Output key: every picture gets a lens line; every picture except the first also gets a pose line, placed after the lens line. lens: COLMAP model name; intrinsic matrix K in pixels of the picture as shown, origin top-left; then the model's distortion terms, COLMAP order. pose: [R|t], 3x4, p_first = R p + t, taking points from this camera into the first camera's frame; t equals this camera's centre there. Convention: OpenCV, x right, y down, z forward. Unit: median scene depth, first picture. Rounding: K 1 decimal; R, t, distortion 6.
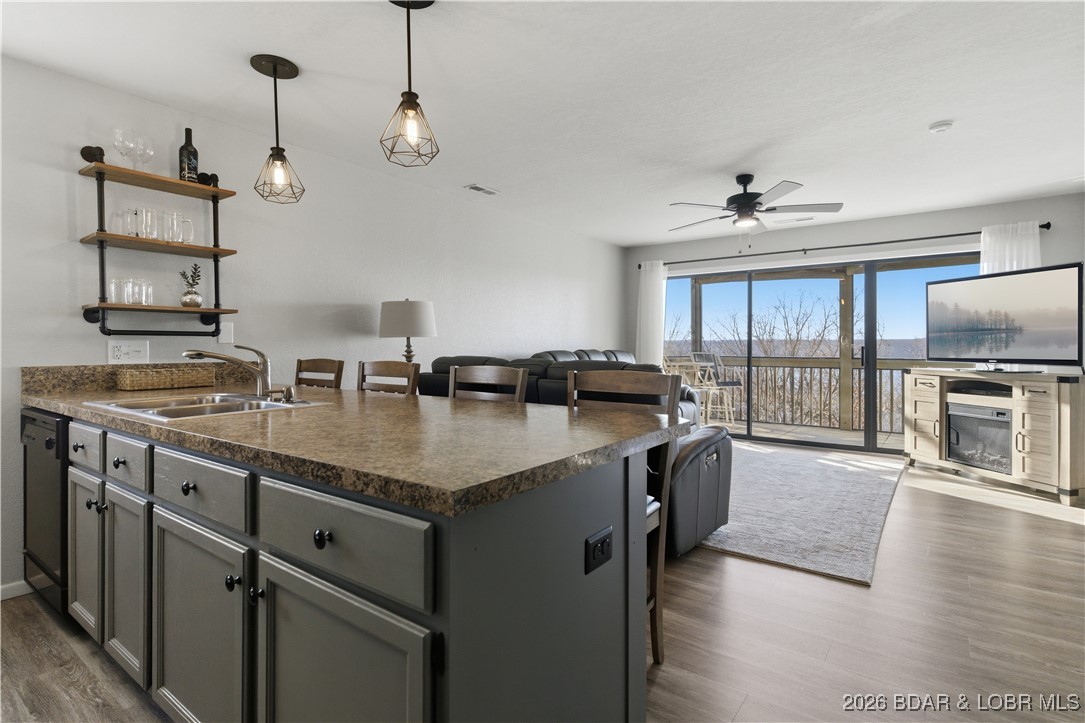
lens RADIAL K [[538.6, 0, 544.6], [0, 538.6, 348.3], [0, 0, 1]] dist [0.013387, -0.008180]
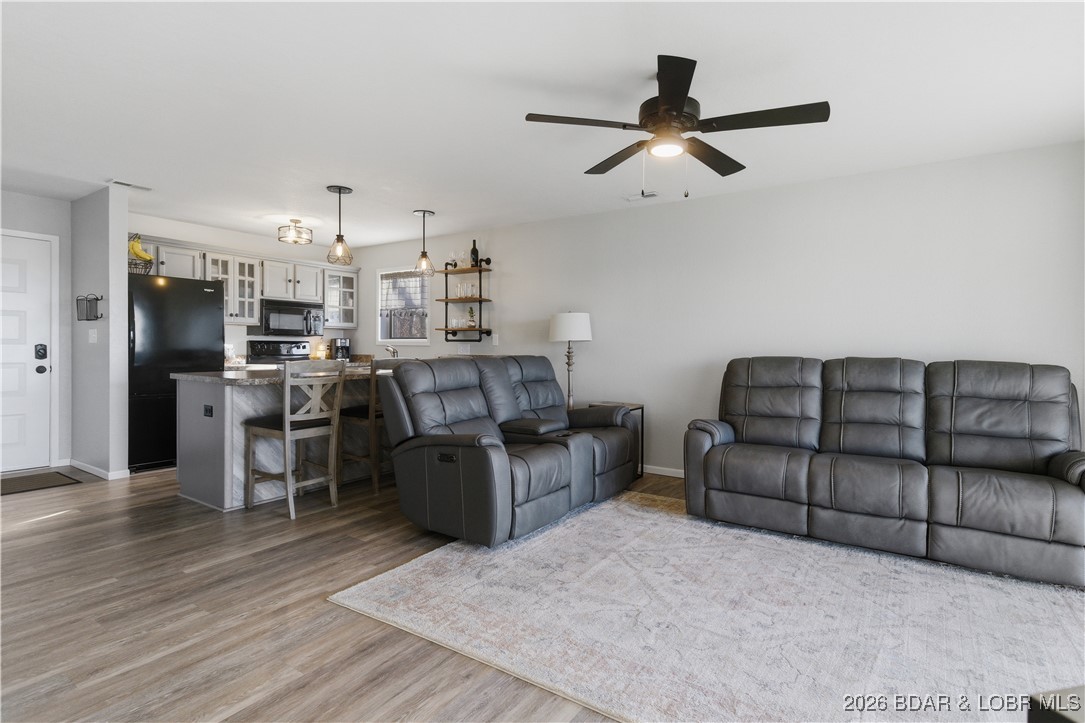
lens RADIAL K [[538.6, 0, 544.6], [0, 538.6, 348.3], [0, 0, 1]] dist [0.013387, -0.008180]
pose [[0.048394, 0.005783, -0.998812, 1.368663], [-0.017606, 0.999833, 0.004936, -0.012638], [0.998673, 0.017346, 0.048488, 1.158396]]
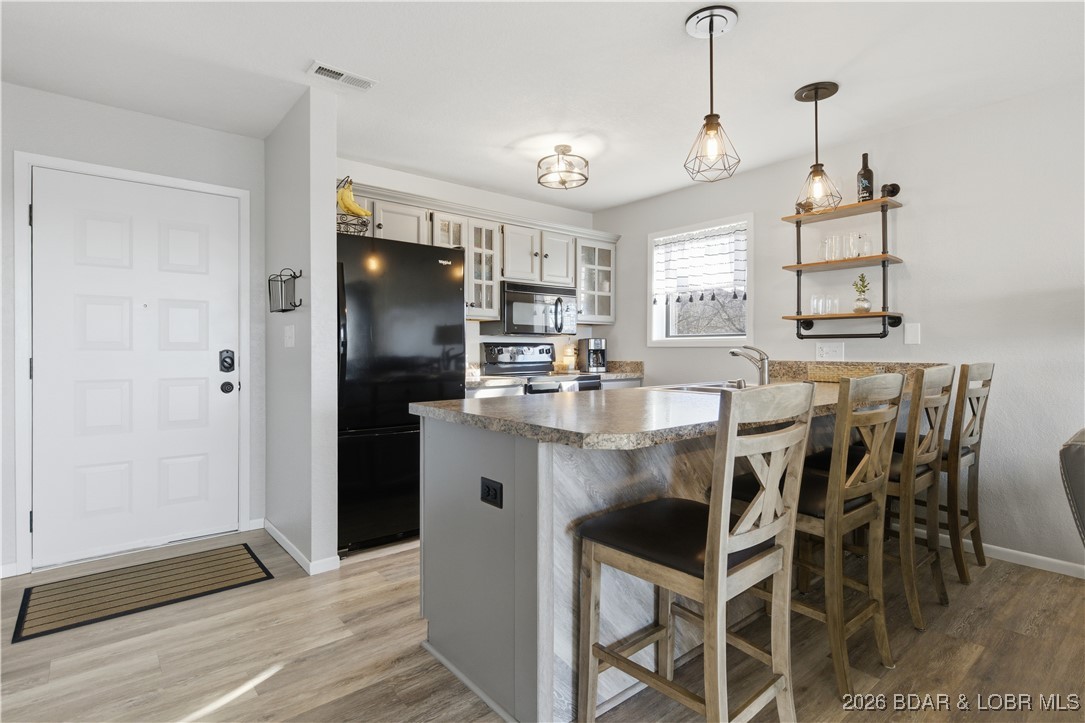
lens RADIAL K [[538.6, 0, 544.6], [0, 538.6, 348.3], [0, 0, 1]] dist [0.013387, -0.008180]
pose [[-0.235513, -0.000484, -0.971871, 0.587944], [-0.005902, 0.999982, 0.000932, 0.001836], [0.971853, 0.005955, -0.235511, 0.611494]]
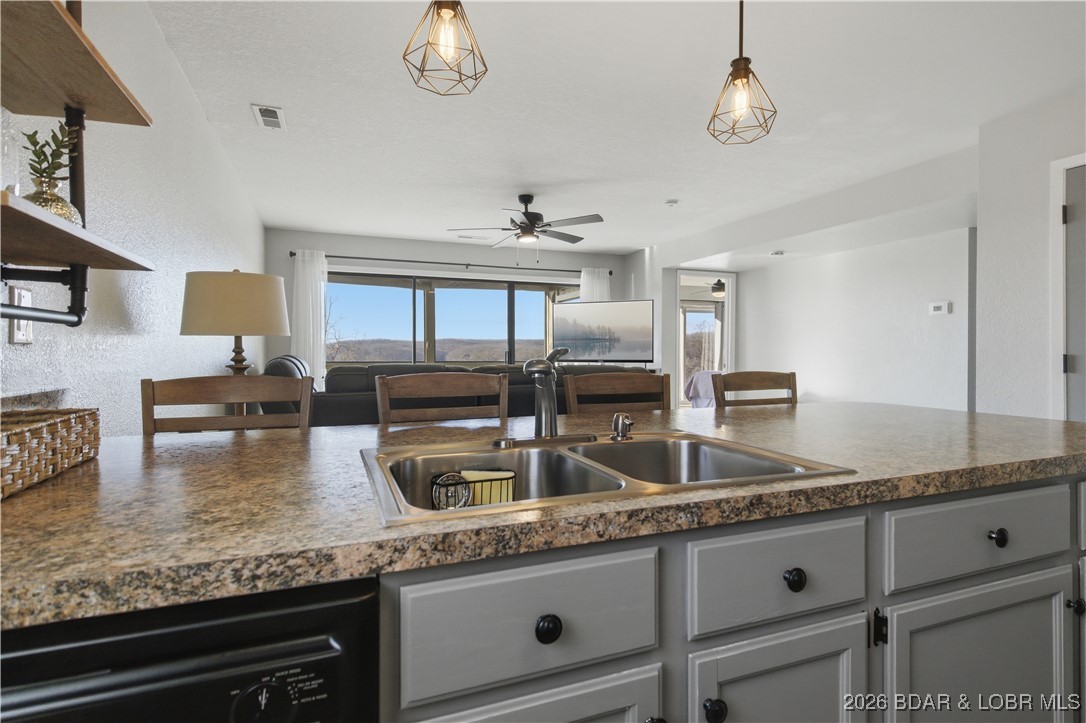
lens RADIAL K [[552.5, 0, 543.0], [0, 552.5, 361.5], [0, 0, 1]] dist [0.021983, 0.000076]
pose [[0.532289, -0.016861, 0.846395, -0.782831], [0.003121, 0.999834, 0.017955, -0.002881], [-0.846557, -0.006915, 0.532253, 0.508215]]
